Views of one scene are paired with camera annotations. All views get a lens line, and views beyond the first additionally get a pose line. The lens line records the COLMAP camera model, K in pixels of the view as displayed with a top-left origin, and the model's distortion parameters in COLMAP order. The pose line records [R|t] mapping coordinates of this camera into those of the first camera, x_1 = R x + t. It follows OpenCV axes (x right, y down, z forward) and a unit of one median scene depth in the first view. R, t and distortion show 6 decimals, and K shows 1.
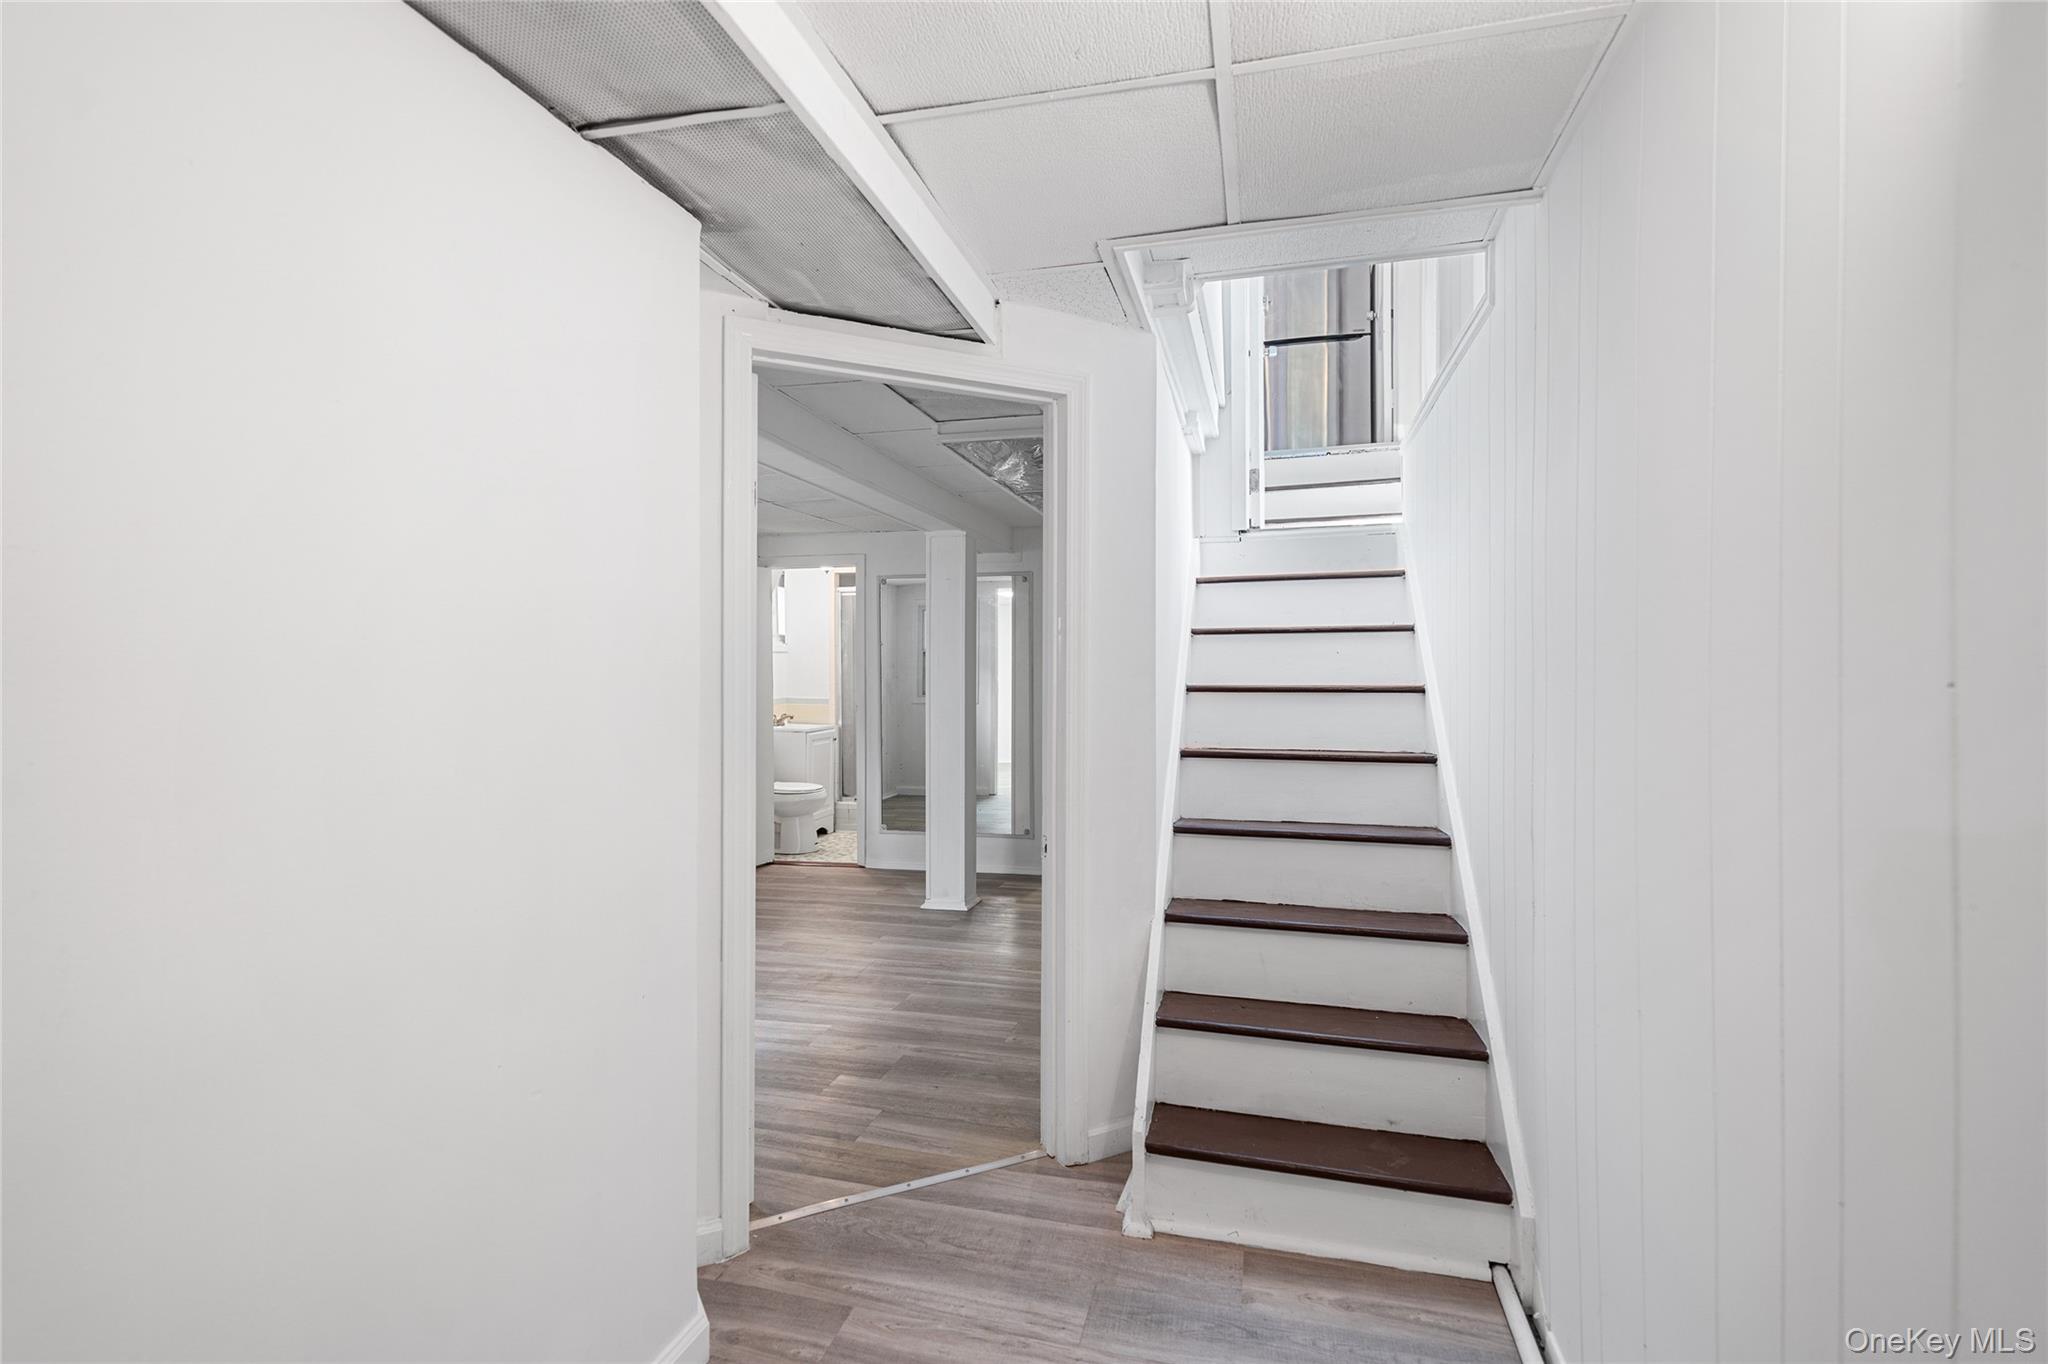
lens RADIAL K [[972.9, 0, 1024.0], [0, 972.9, 682.0], [0, 0, 1]] dist [-0.111208, -0.000046]
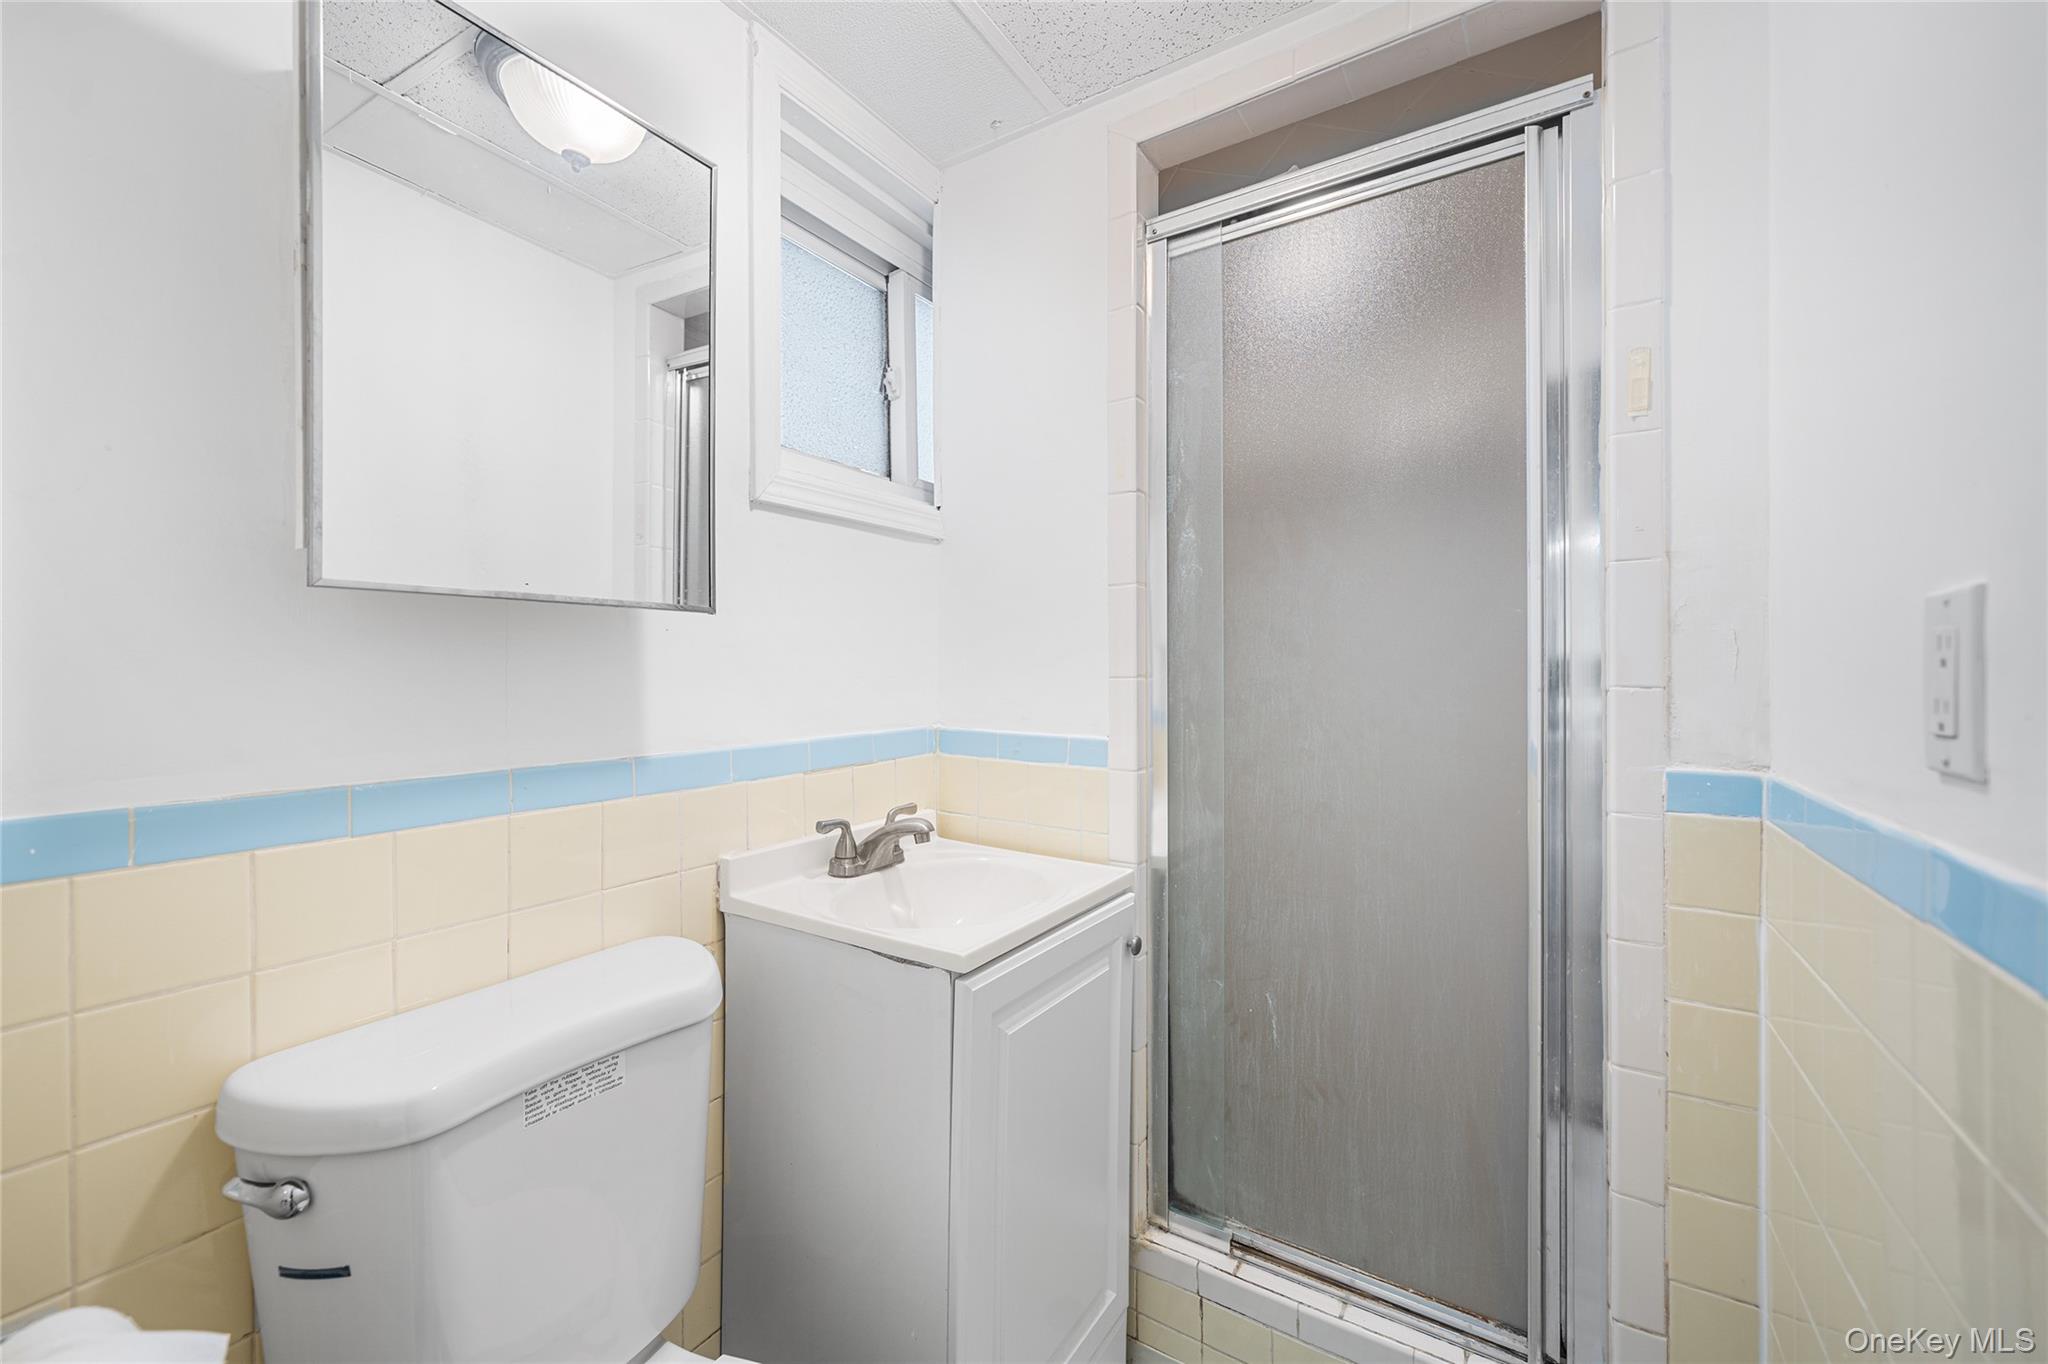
lens RADIAL K [[825.6, 0, 1024.0], [0, 825.6, 682.0], [0, 0, 1]] dist [0.001237, 0.000142]
pose [[0.946804, 0.002793, -0.321799, -0.180775], [-0.003281, 0.999994, -0.000973, 0.005199], [0.321795, 0.001977, 0.946807, 0.925676]]
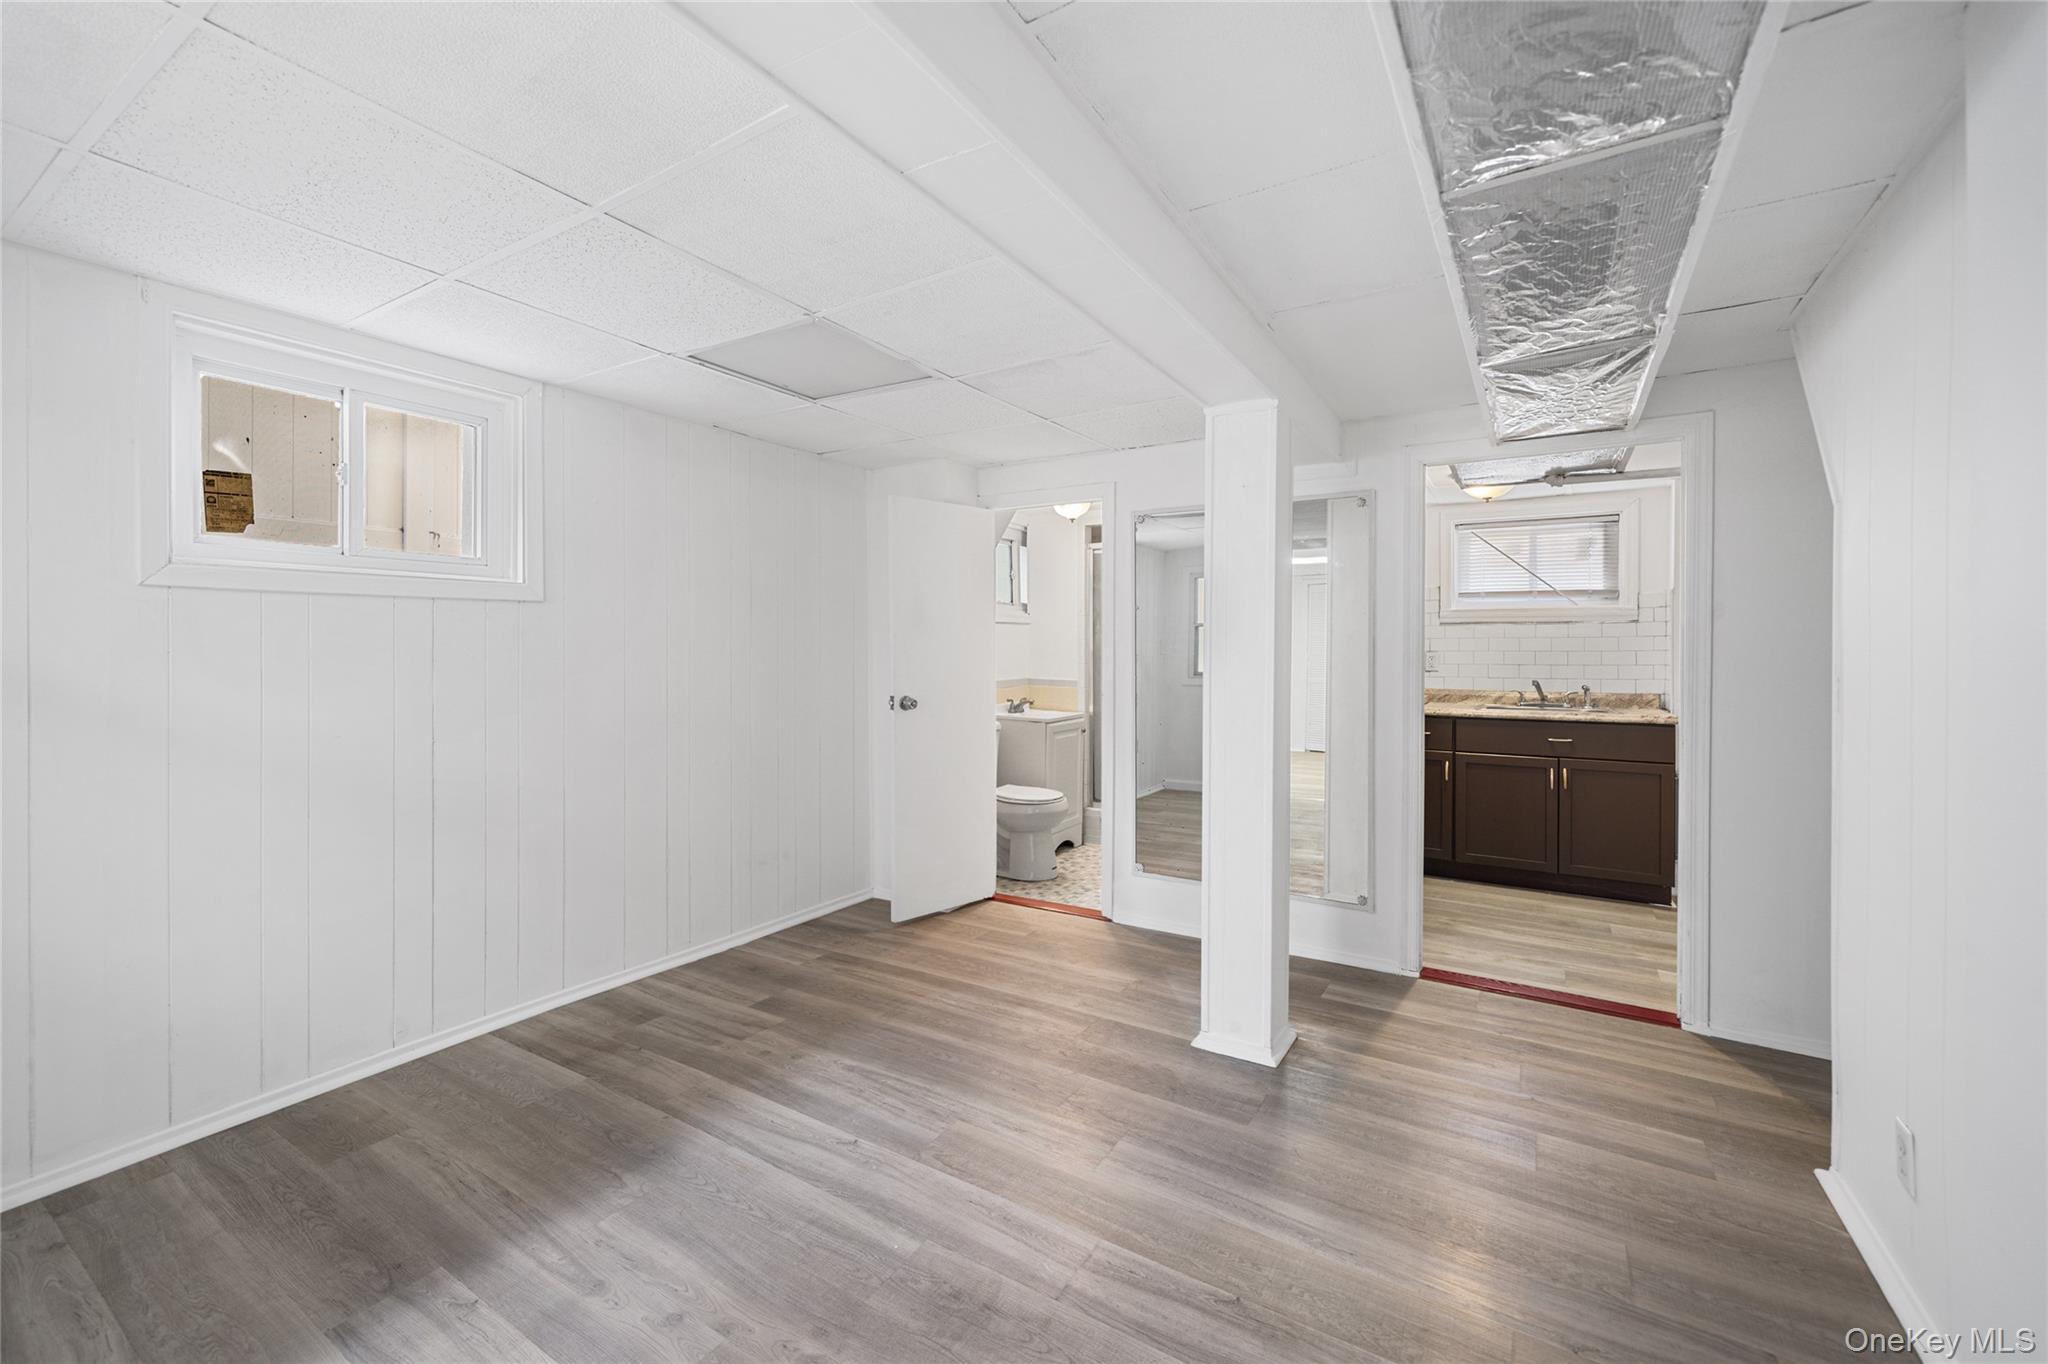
lens RADIAL K [[846.6, 0, 1006.7], [0, 846.6, 656.1], [0, 0, 1]] dist [0.001010, 0.000099]
pose [[0.949257, 0.007159, -0.314420, -0.038802], [-0.007254, 0.999973, 0.000867, -0.003717], [0.314418, 0.001458, 0.949284, 0.343054]]
